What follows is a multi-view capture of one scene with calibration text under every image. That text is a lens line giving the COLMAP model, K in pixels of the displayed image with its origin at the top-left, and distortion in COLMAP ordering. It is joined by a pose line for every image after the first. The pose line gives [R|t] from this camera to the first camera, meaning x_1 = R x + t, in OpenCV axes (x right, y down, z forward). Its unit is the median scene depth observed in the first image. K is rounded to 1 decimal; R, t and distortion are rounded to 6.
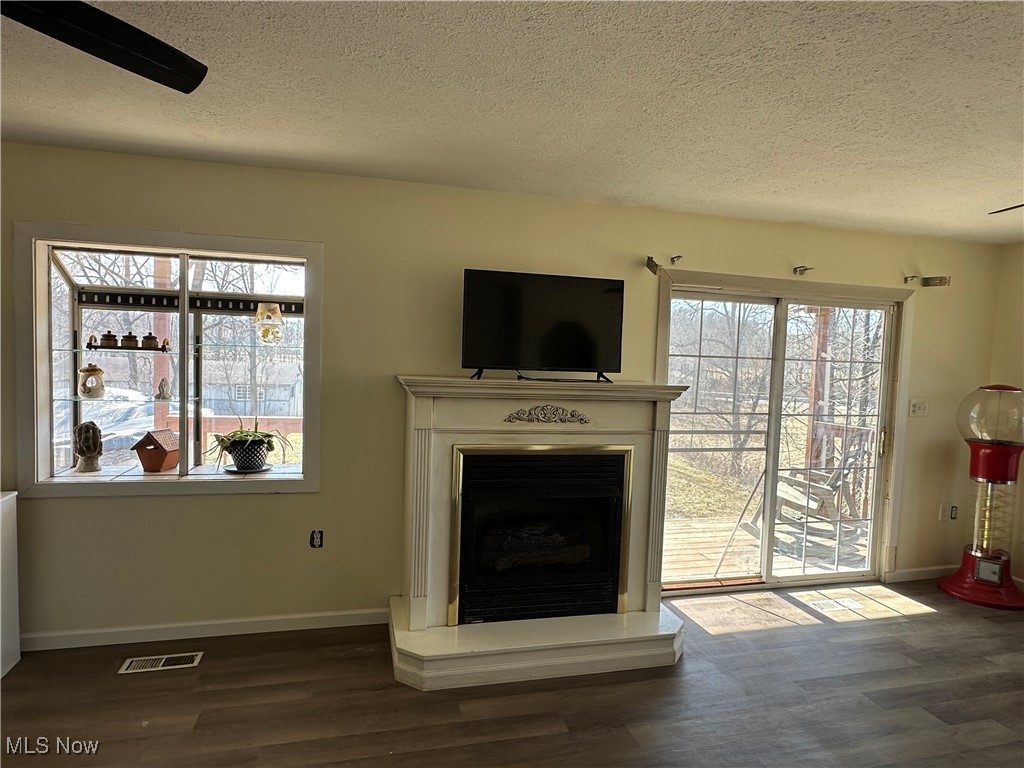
lens RADIAL K [[598.8, 0, 514.4], [0, 598.8, 390.5], [0, 0, 1]] dist [-0.000649, -0.000326]
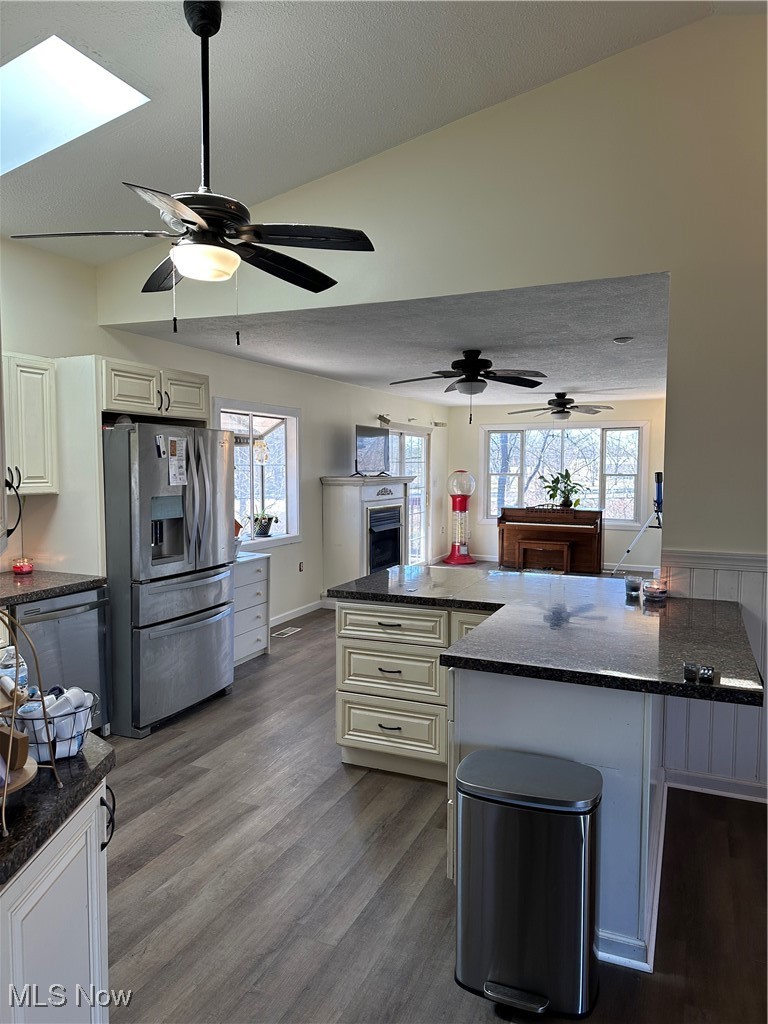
lens RADIAL K [[718.1, 0, 381.3], [0, 718.1, 518.5], [0, 0, 1]] dist [0.112307, -0.141446]
pose [[0.618517, -0.092463, 0.780312, -1.555985], [0.063642, 0.995685, 0.067537, -0.030732], [-0.783190, 0.007888, 0.621733, -0.483798]]
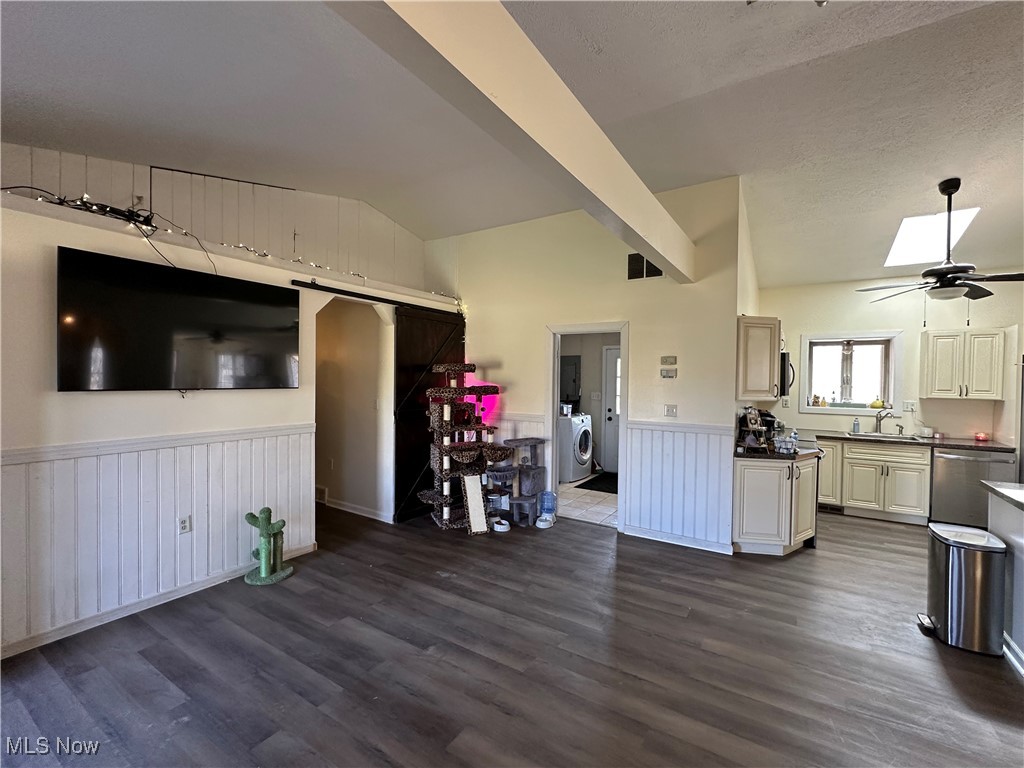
lens RADIAL K [[446.6, 0, 512.0], [0, 446.6, 384.0], [0, 0, 1]] dist [-0.001977, -0.000396]
pose [[0.673642, -0.016308, -0.738878, -1.023739], [-0.031611, 0.998206, -0.050852, 0.031855], [0.738382, 0.057612, 0.671917, -1.207436]]
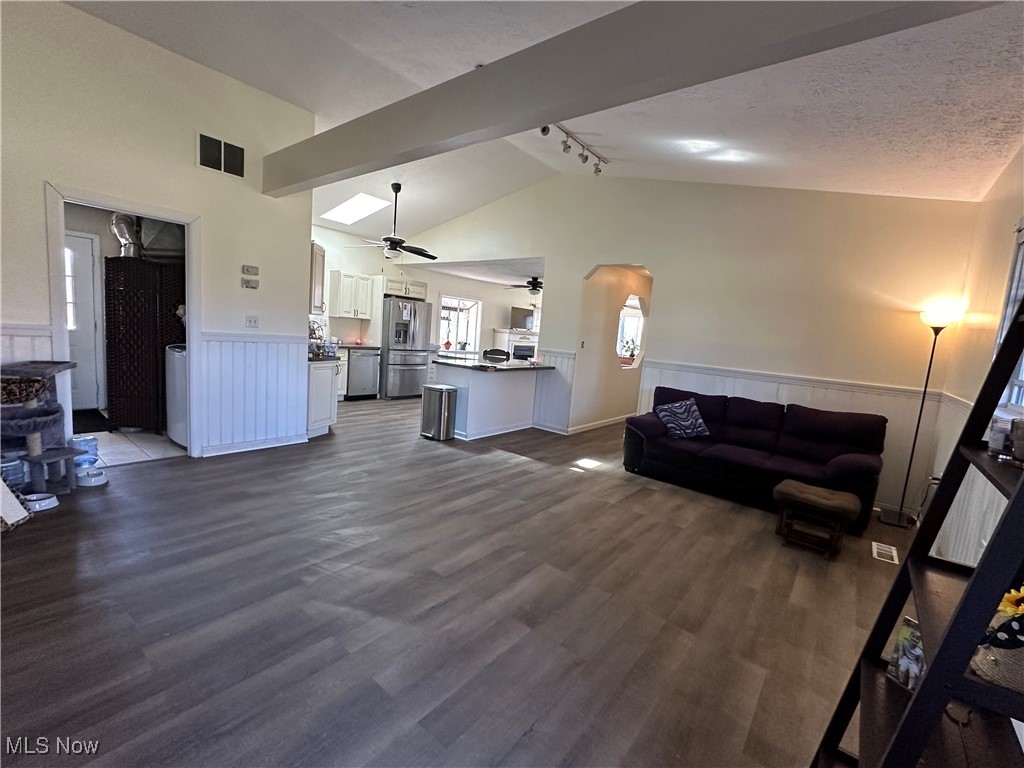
lens RADIAL K [[446.6, 0, 512.0], [0, 446.6, 384.0], [0, 0, 1]] dist [-0.001977, -0.000396]
pose [[0.802254, -0.038652, 0.595730, -1.707364], [-0.018018, 0.995879, 0.088879, 0.072158], [-0.596710, -0.082037, 0.798252, -1.447245]]
